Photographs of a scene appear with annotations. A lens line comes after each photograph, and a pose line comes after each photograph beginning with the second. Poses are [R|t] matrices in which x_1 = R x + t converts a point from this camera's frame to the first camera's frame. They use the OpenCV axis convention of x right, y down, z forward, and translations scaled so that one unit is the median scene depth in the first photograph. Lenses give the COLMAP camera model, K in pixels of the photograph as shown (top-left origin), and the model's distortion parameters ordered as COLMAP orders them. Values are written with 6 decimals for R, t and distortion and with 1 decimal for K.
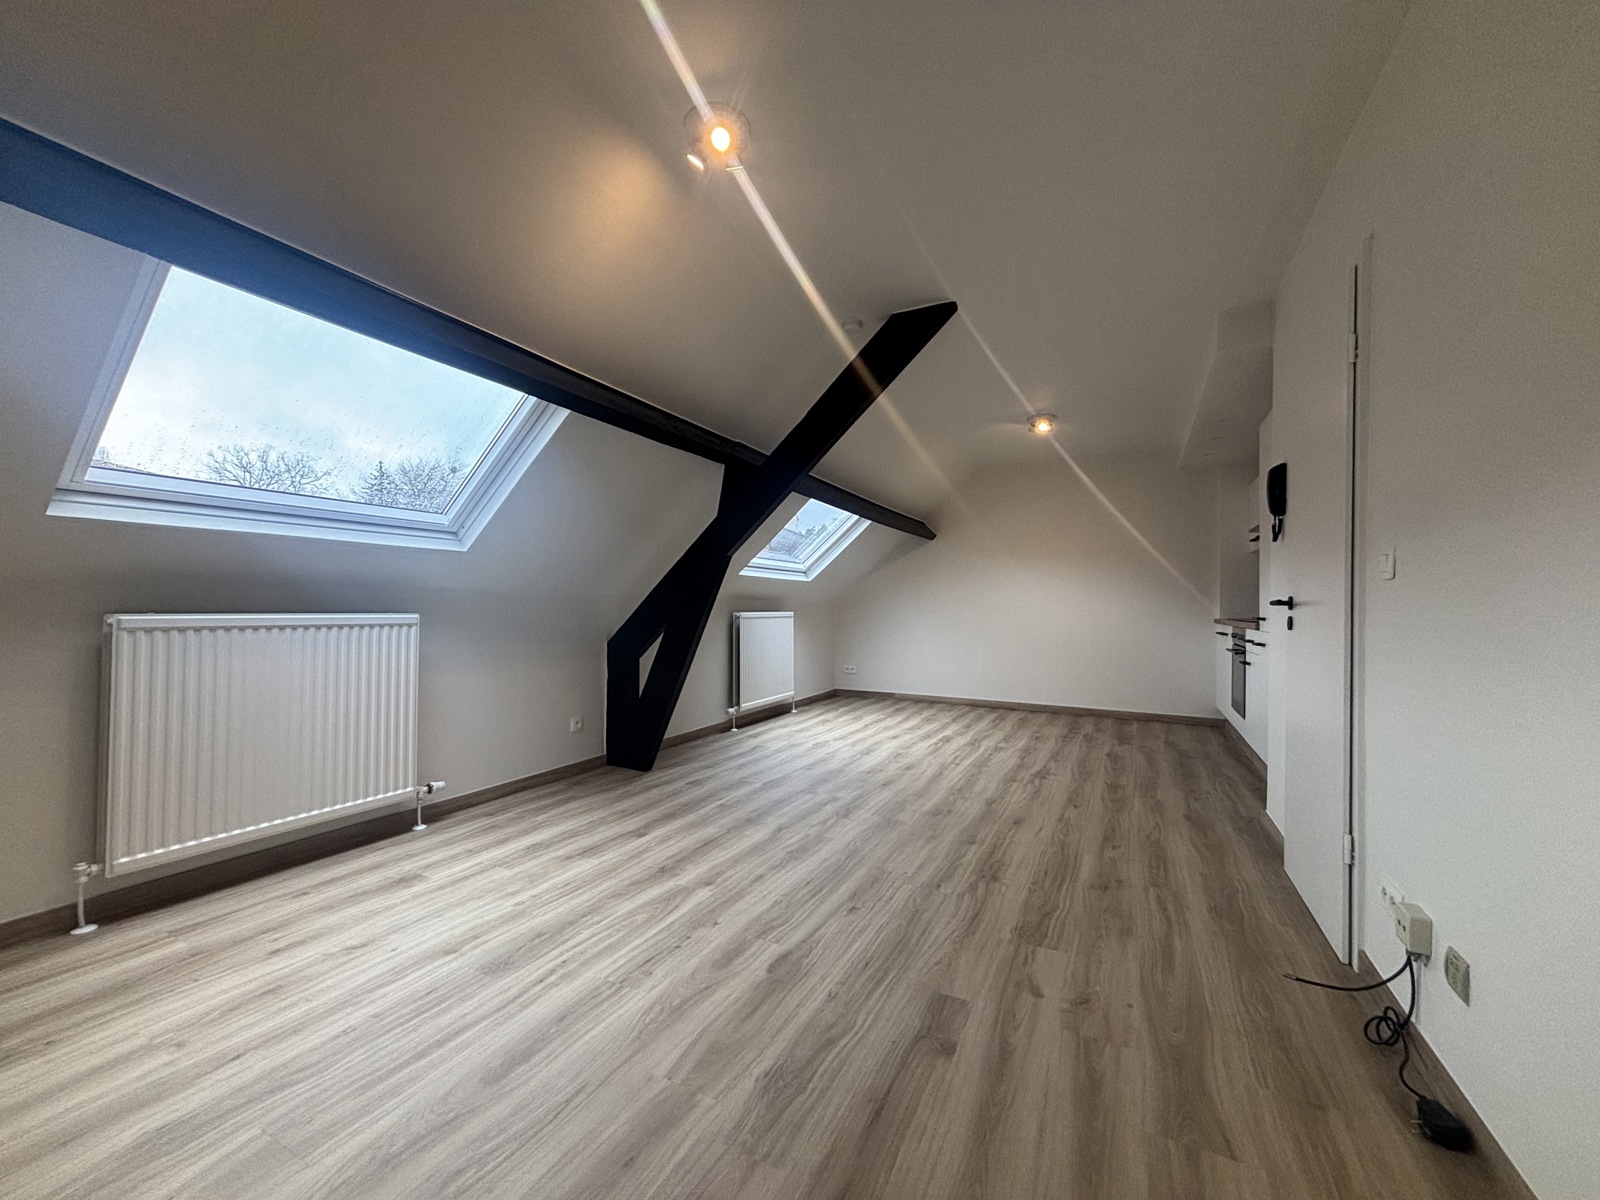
lens RADIAL K [[647.3, 0, 794.0], [0, 647.3, 593.8], [0, 0, 1]] dist [-0.001394, 0.000768]
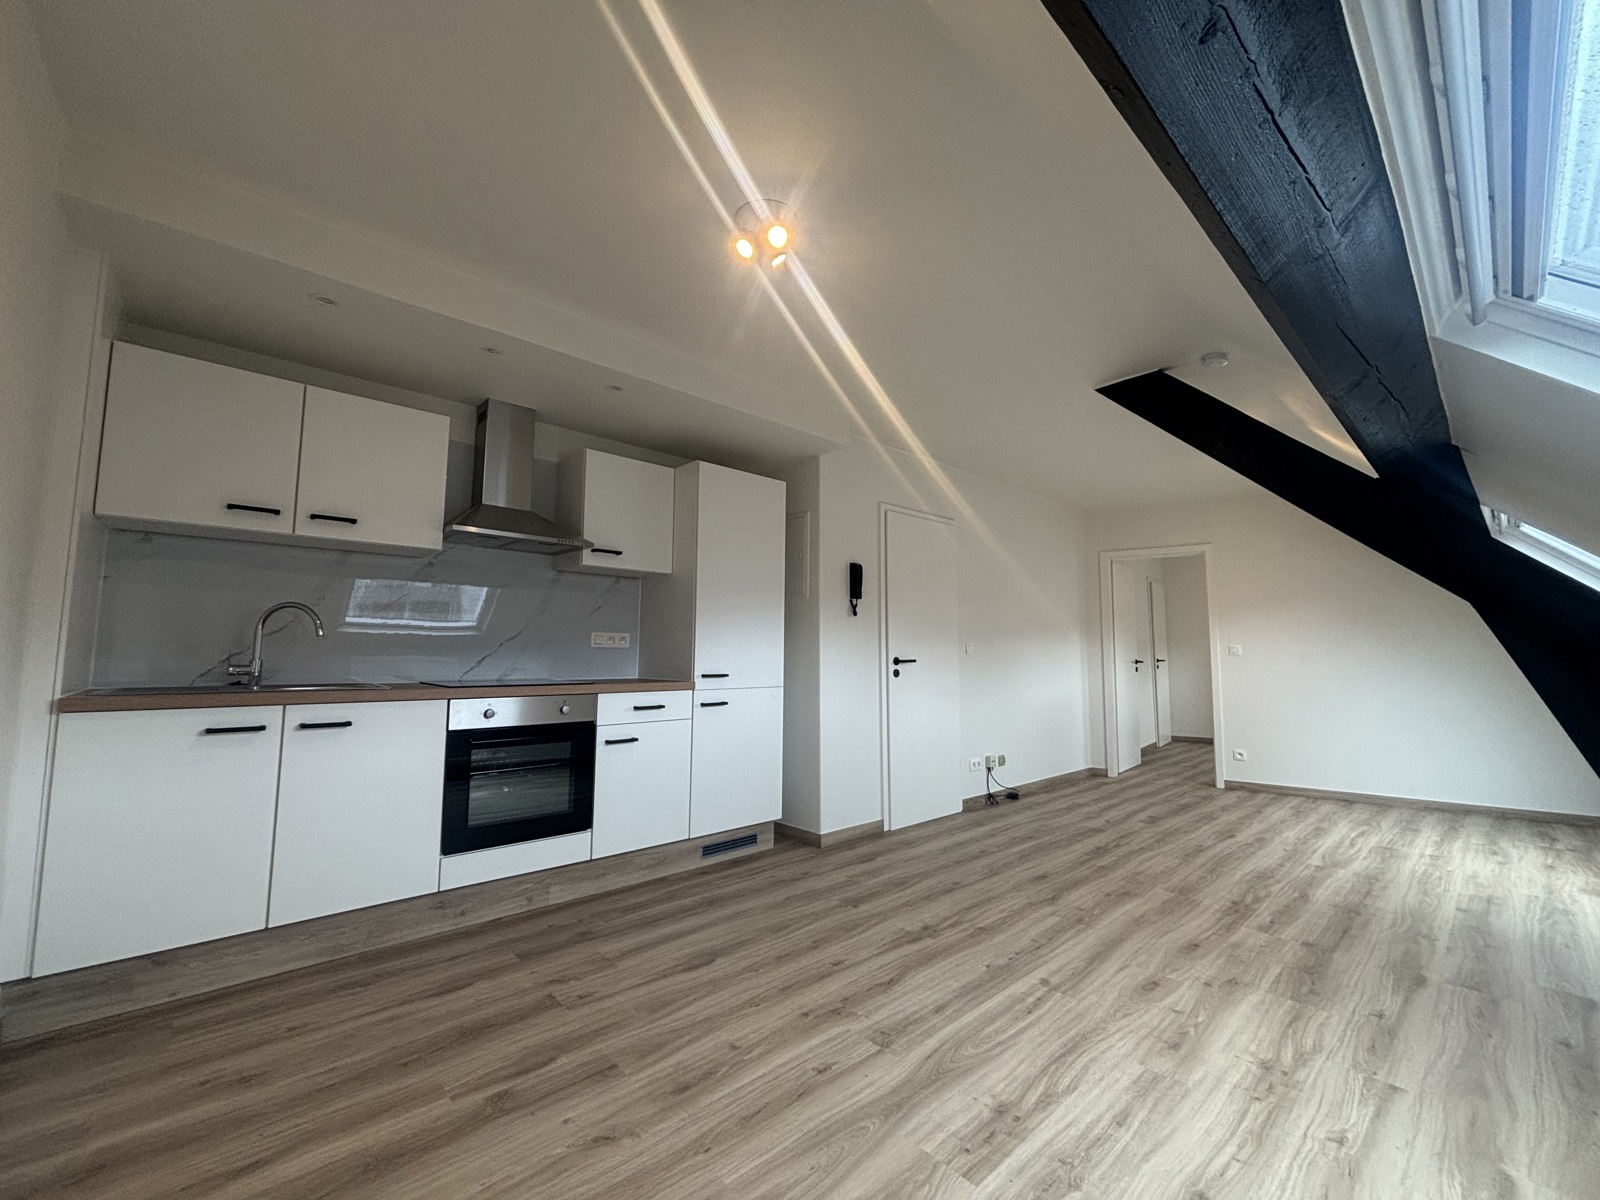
lens RADIAL K [[647.3, 0, 800.7], [0, 647.3, 596.3], [0, 0, 1]] dist [-0.001394, 0.000768]
pose [[-0.938252, 0.007833, 0.345863, 0.422788], [-0.028579, 0.994572, -0.100052, 0.020329], [-0.344769, -0.103759, -0.932935, 2.638795]]
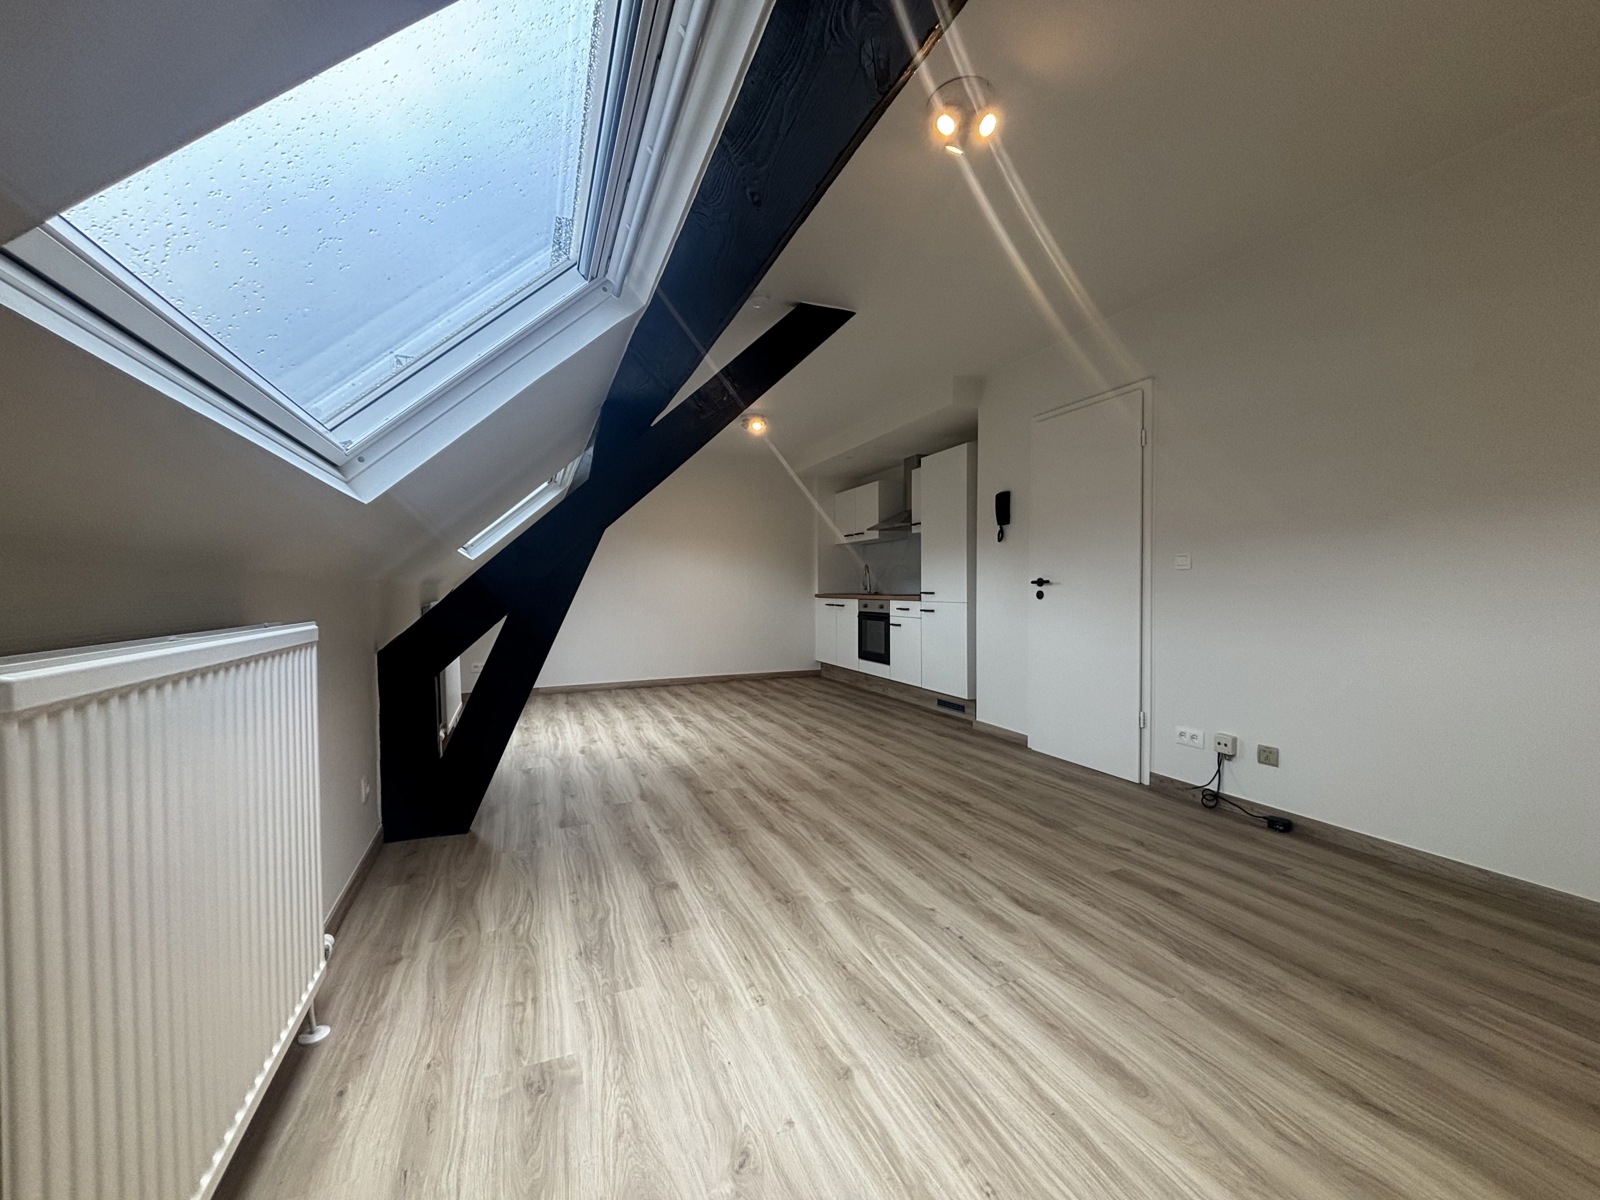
lens RADIAL K [[647.3, 0, 801.3], [0, 647.3, 600.7], [0, 0, 1]] dist [-0.001394, 0.000768]
pose [[0.638529, -0.033307, 0.768877, -0.823455], [0.000811, 0.999092, 0.042606, -0.008756], [-0.769597, -0.026581, 0.637976, 0.435524]]
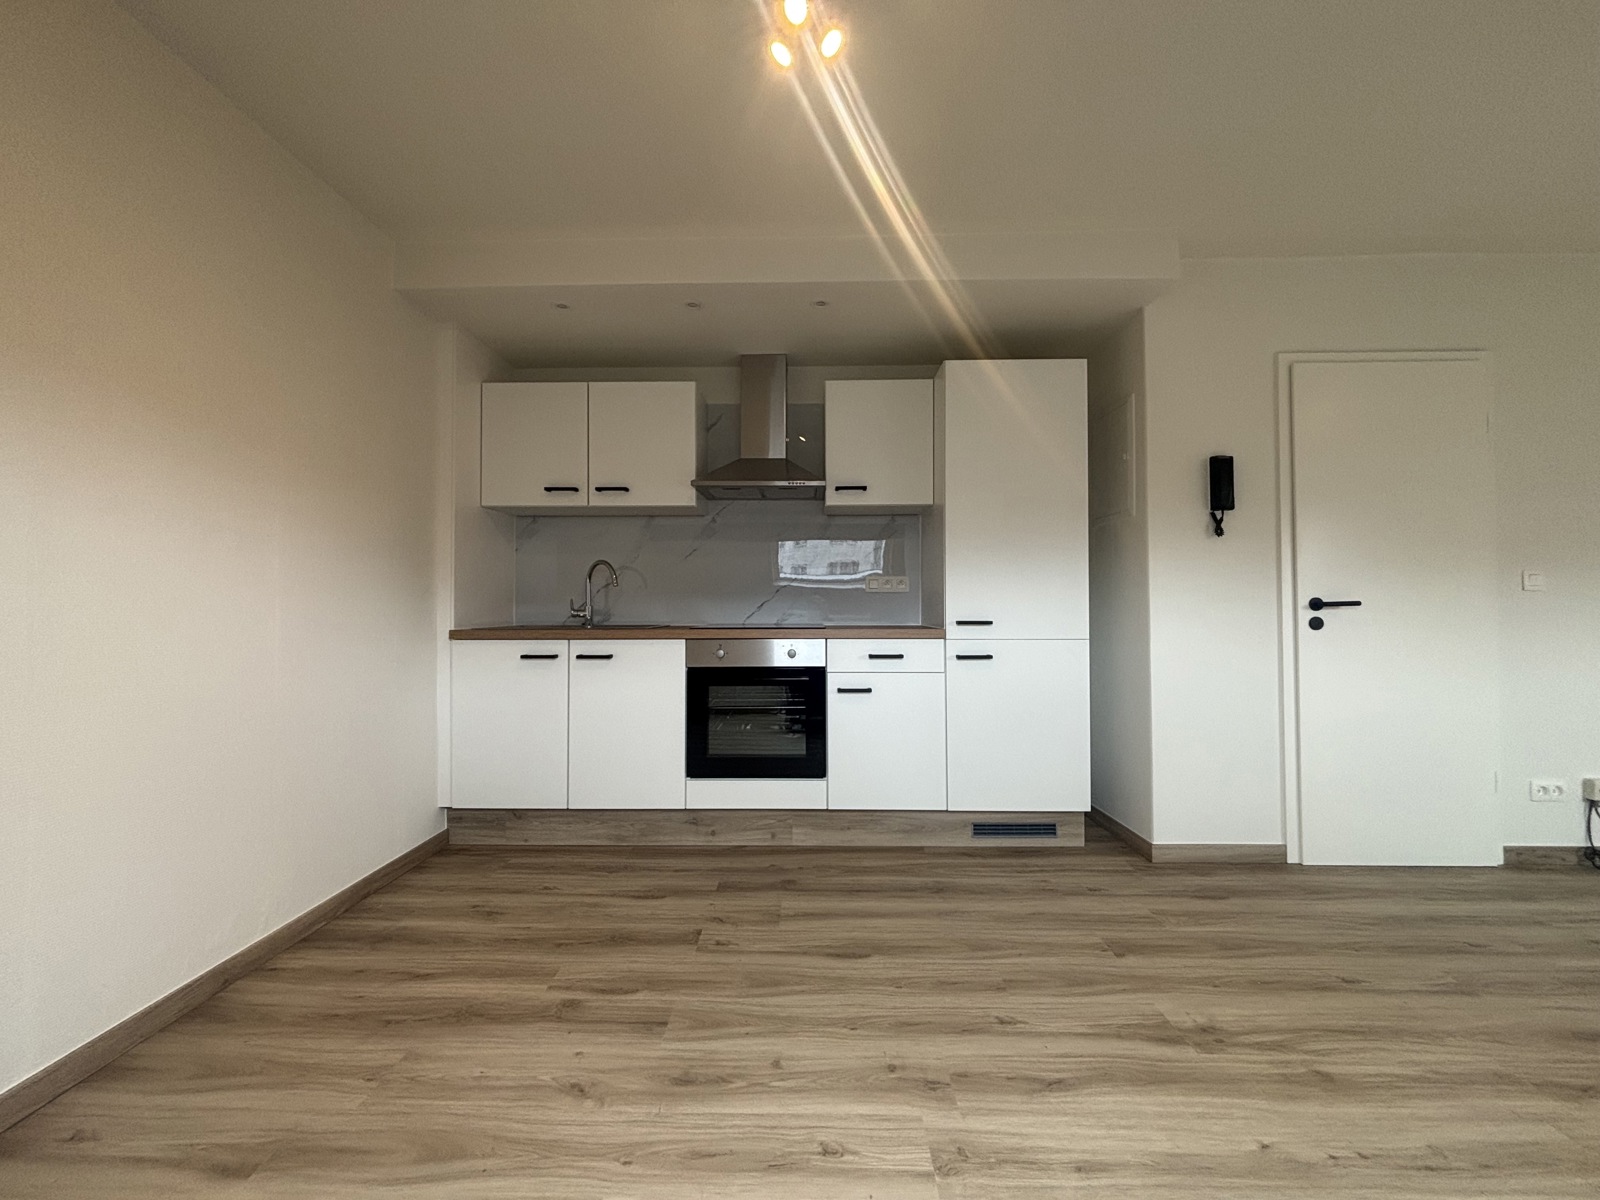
lens RADIAL K [[647.3, 0, 801.4], [0, 647.3, 597.3], [0, 0, 1]] dist [-0.001394, 0.000768]
pose [[-0.446625, -0.002795, 0.894717, 0.207273], [-0.018796, 0.999804, -0.006259, 0.024927], [-0.894524, -0.019613, -0.446590, 2.195580]]
